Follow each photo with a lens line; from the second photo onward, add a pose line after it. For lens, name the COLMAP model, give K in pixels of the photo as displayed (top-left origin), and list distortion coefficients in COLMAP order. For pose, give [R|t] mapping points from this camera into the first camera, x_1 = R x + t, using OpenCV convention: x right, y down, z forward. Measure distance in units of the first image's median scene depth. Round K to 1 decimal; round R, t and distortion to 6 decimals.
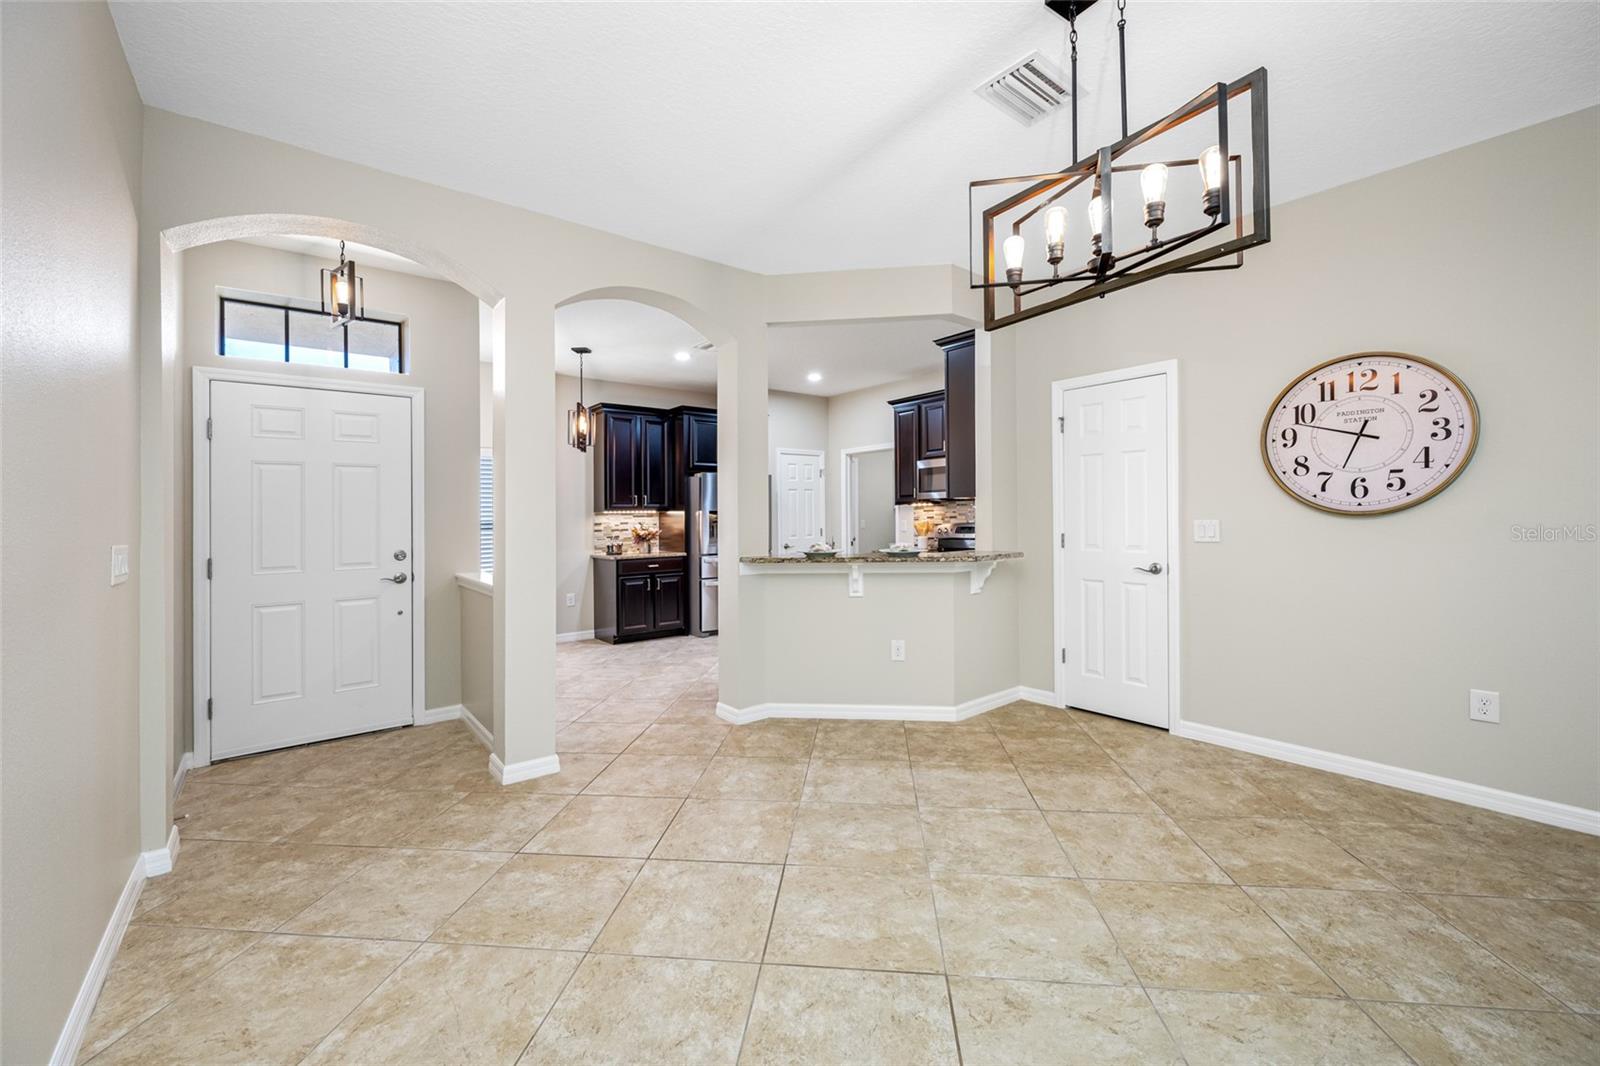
lens RADIAL K [[630.3, 0, 795.4], [0, 630.3, 511.4], [0, 0, 1]] dist [0.001118, 0.000017]
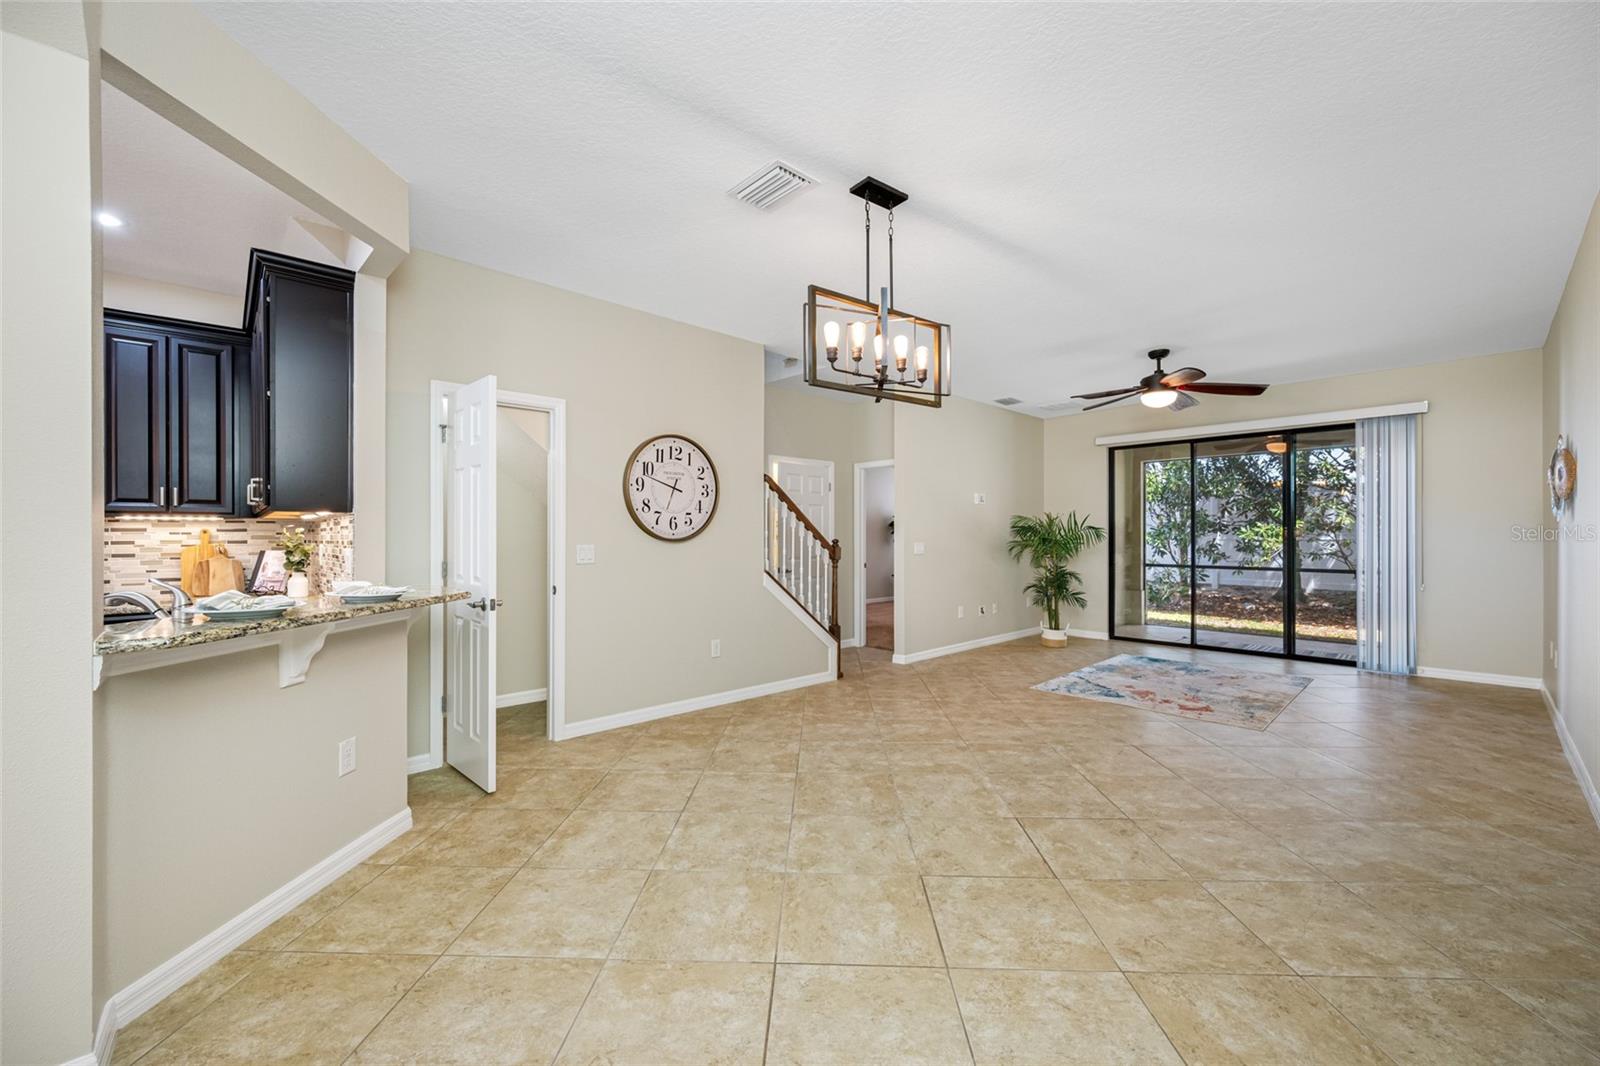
lens RADIAL K [[646.5, 0, 800.0], [0, 646.5, 533.0], [0, 0, 1]] dist [-0.002786, -0.000252]
pose [[-0.078338, 0.020297, 0.996720, -0.543685], [-0.006246, 0.999763, -0.020850, 0.013516], [-0.996907, -0.007858, -0.078193, 0.654176]]
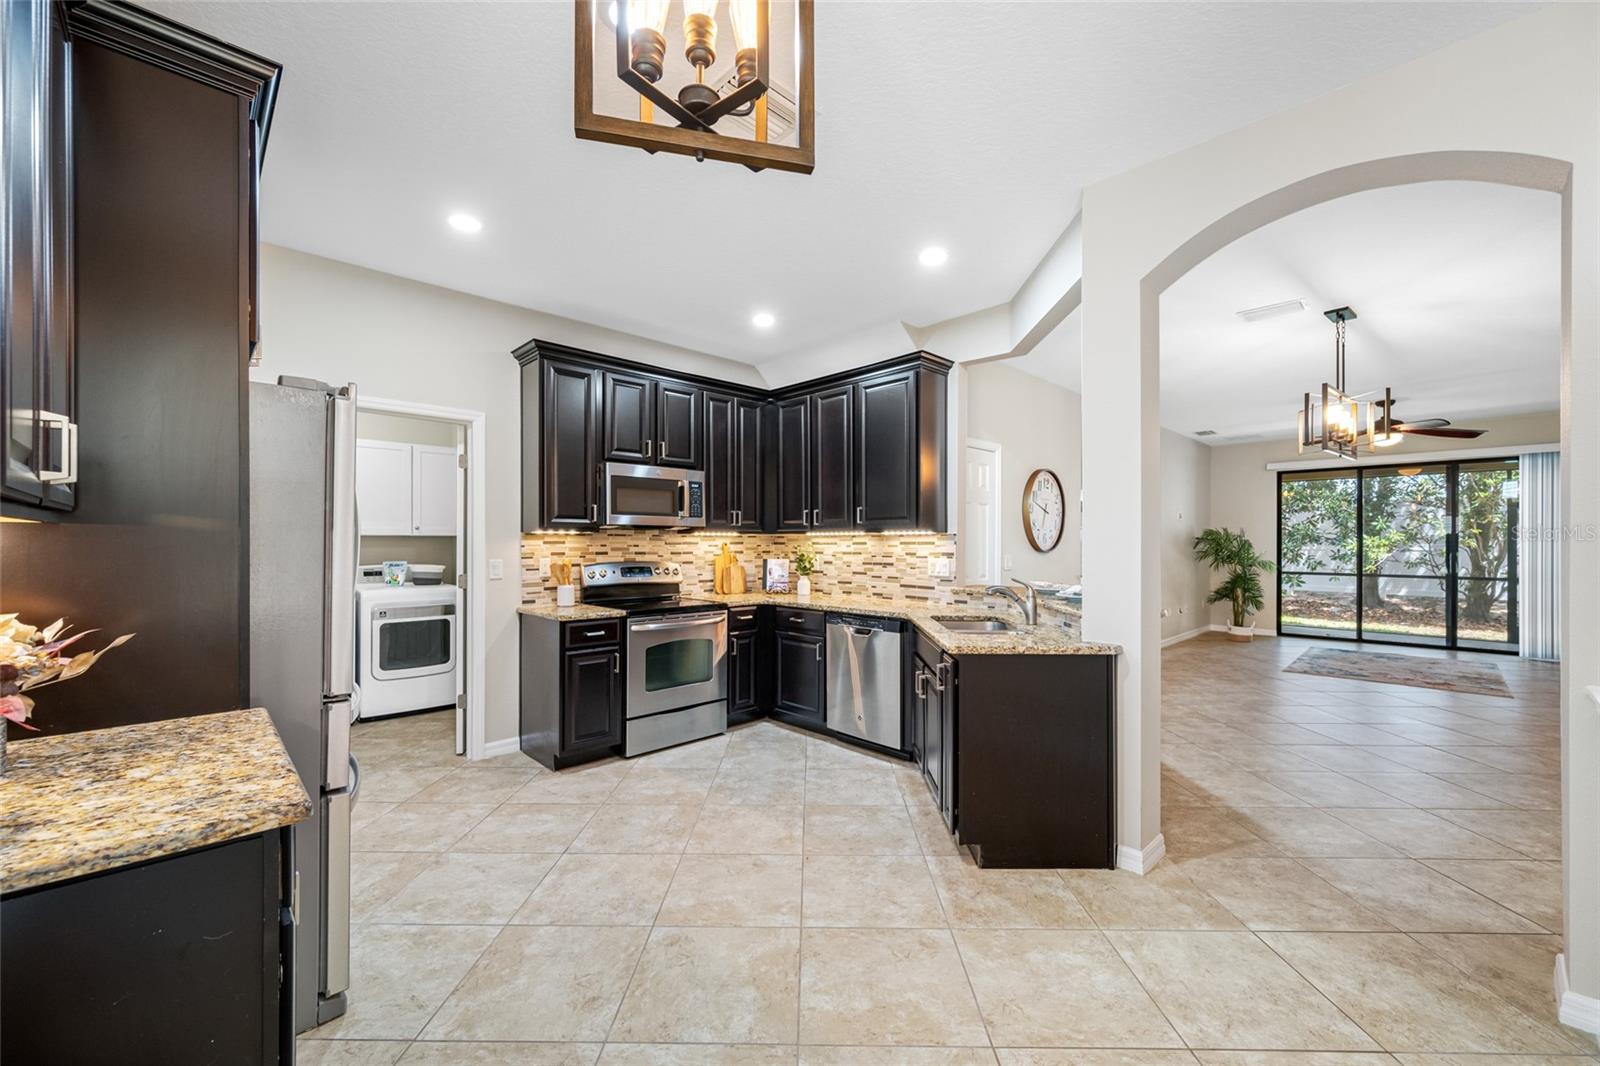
lens RADIAL K [[646.7, 0, 791.5], [0, 646.7, 541.2], [0, 0, 1]] dist [-0.001217, -0.000167]
pose [[-0.091173, 0.016040, 0.995706, -0.816282], [-0.009767, 0.999808, -0.017000, 0.010714], [-0.995787, -0.011275, -0.090999, 1.568584]]
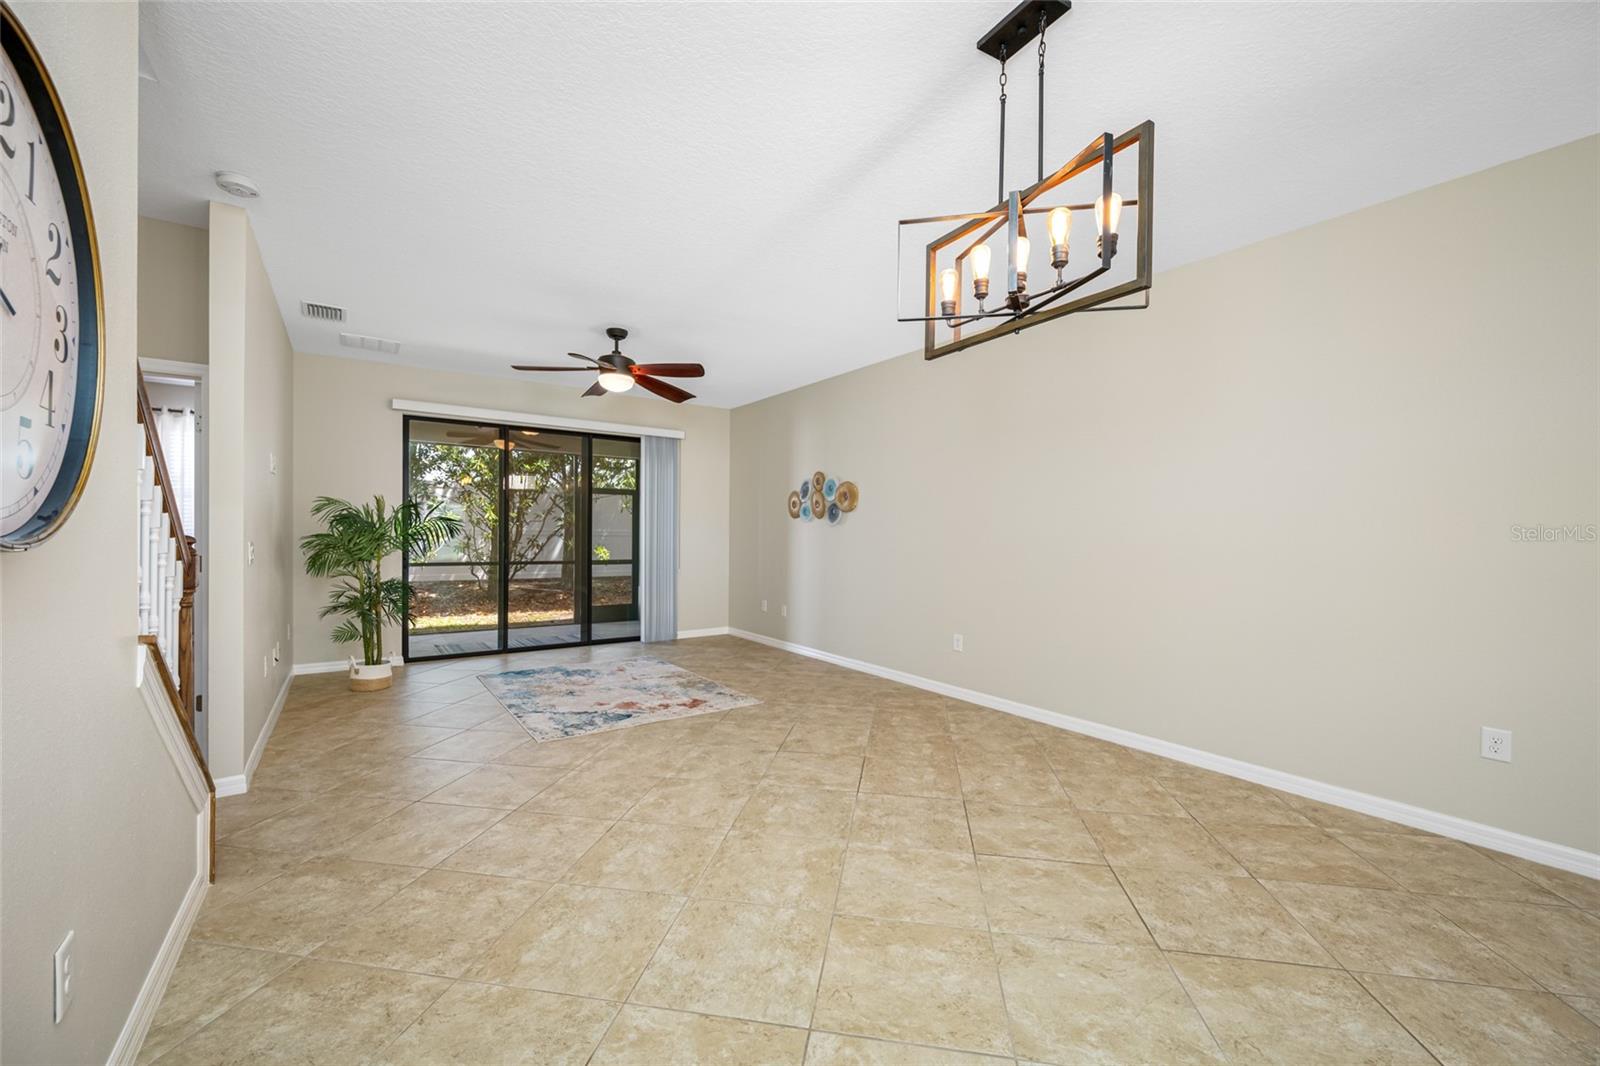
lens RADIAL K [[634.9, 0, 804.6], [0, 634.9, 531.1], [0, 0, 1]] dist [-0.002355, -0.000373]
pose [[-0.998241, 0.007670, 0.058782, 0.381399], [0.007184, 0.999938, -0.008473, -0.005309], [-0.058843, -0.008036, -0.998235, 1.038665]]
